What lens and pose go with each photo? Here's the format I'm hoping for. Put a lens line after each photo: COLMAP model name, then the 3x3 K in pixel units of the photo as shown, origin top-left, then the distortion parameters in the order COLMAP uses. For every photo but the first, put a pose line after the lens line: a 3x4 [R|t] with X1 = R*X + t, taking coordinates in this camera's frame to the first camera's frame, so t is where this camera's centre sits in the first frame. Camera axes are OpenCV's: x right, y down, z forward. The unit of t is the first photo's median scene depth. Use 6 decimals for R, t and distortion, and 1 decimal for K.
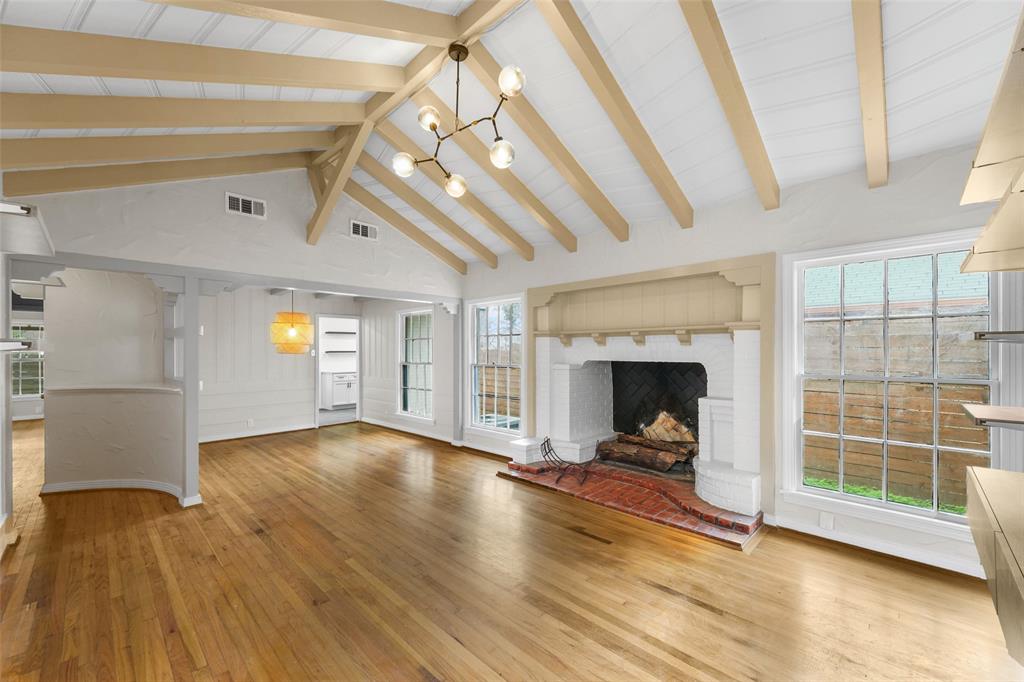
lens RADIAL K [[409.4, 0, 500.8], [0, 409.4, 347.3], [0, 0, 1]] dist [0.000398, 0.000008]
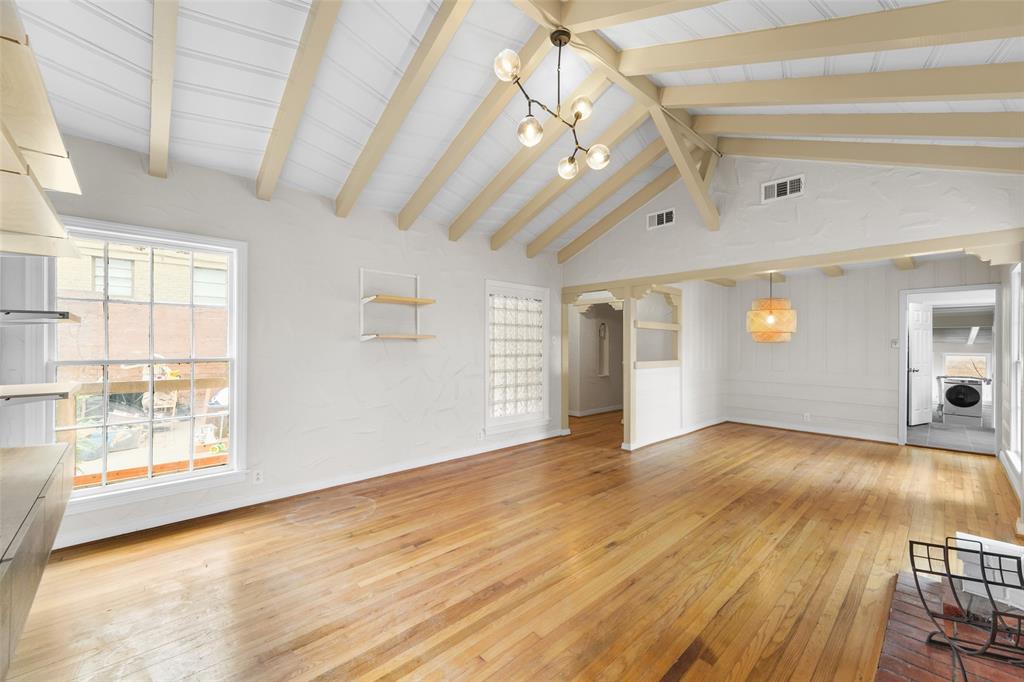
lens RADIAL K [[409.0, 0, 512.0], [0, 409.0, 341.0], [0, 0, 1]] dist [0.011329, -0.000062]
pose [[-0.027510, -0.000471, -0.999621, 0.527072], [0.003015, 0.999995, -0.000554, 0.012945], [0.999617, -0.003030, -0.027509, 0.528075]]
